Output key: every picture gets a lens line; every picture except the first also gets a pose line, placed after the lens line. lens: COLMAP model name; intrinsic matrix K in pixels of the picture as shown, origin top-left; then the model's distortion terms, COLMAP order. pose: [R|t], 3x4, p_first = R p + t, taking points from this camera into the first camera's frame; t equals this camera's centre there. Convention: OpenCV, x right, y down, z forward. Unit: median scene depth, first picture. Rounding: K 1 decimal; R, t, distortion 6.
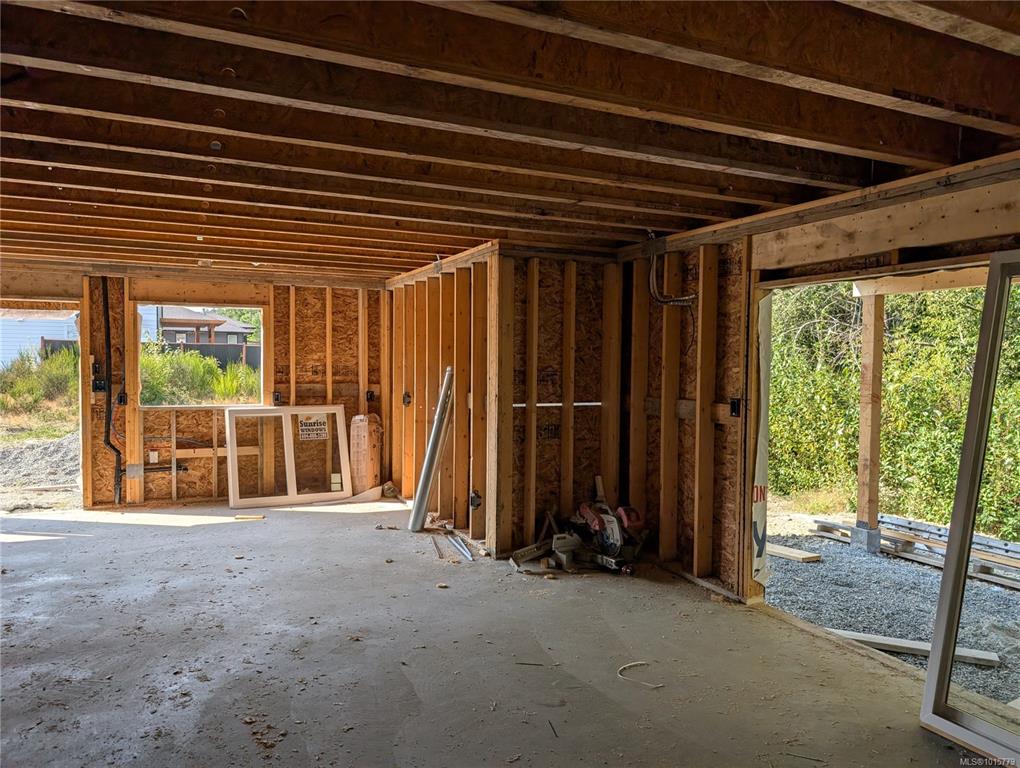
lens RADIAL K [[734.5, 0, 519.6], [0, 734.5, 392.0], [0, 0, 1]] dist [0.040302, -0.025250]
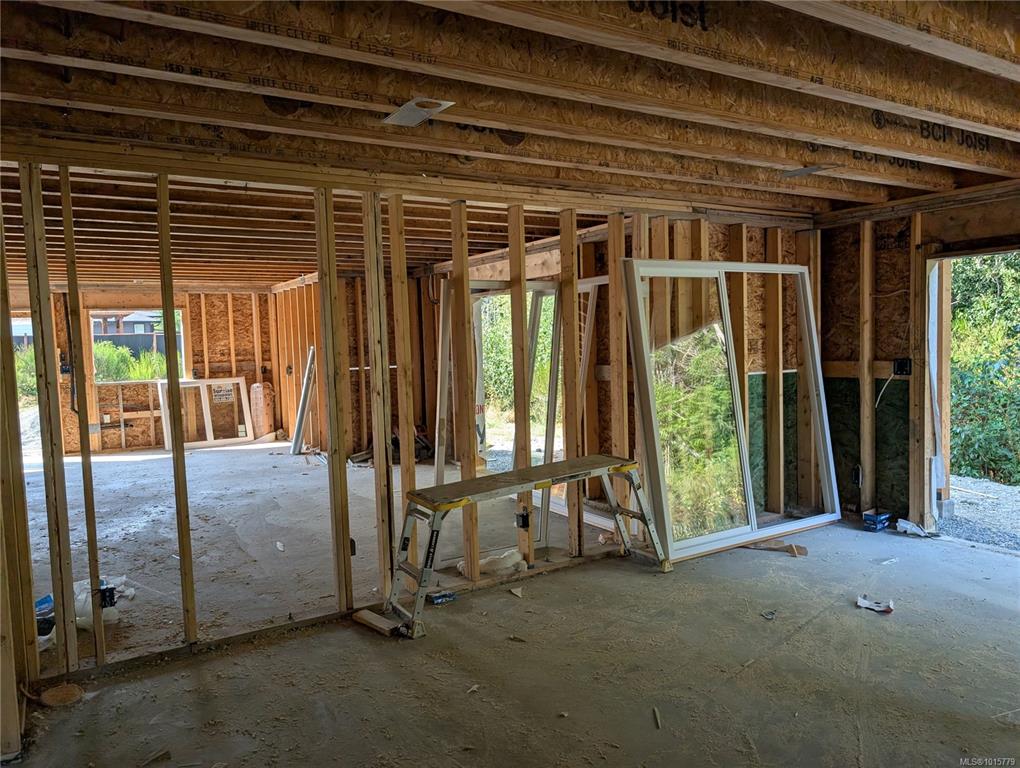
lens RADIAL K [[725.8, 0, 517.1], [0, 725.8, 387.6], [0, 0, 1]] dist [0.012856, -0.003584]
pose [[0.993166, -0.044656, 0.107825, 0.173313], [0.041776, 0.998711, 0.028822, 0.027316], [-0.108973, -0.024121, 0.993752, -0.595763]]
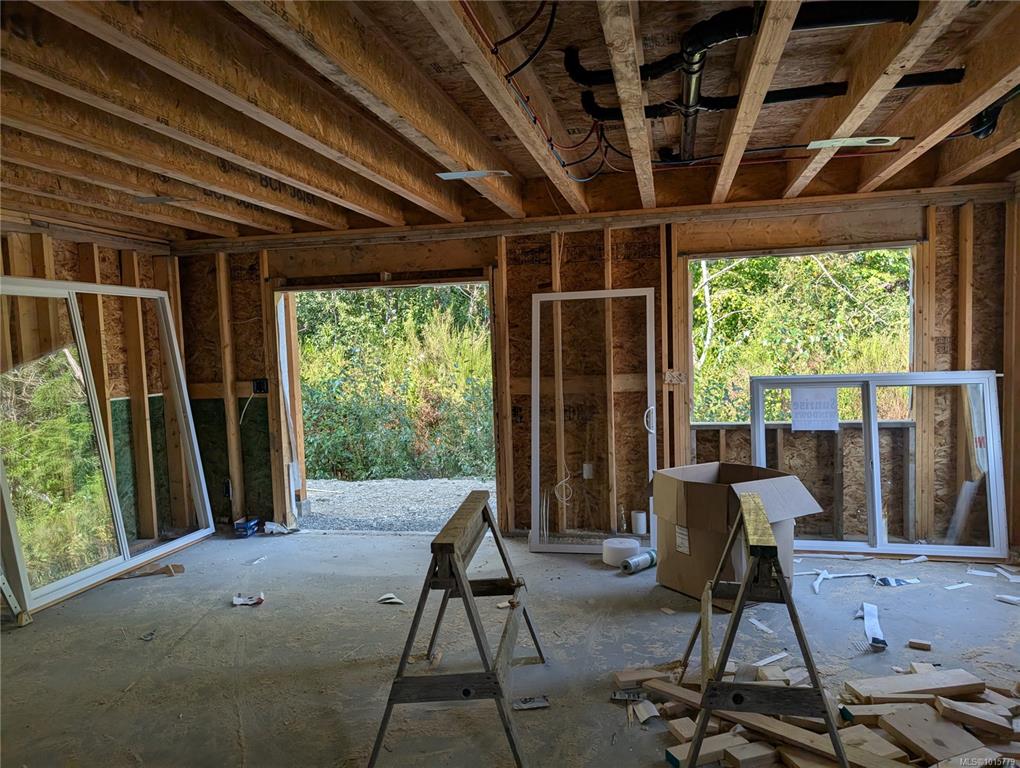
lens RADIAL K [[725.8, 0, 517.1], [0, 725.8, 387.6], [0, 0, 1]] dist [0.012856, -0.003584]
pose [[0.595341, -0.080633, 0.799417, 0.071567], [0.073809, 0.996233, 0.045518, 0.040130], [-0.800076, 0.031905, 0.599050, -0.800981]]
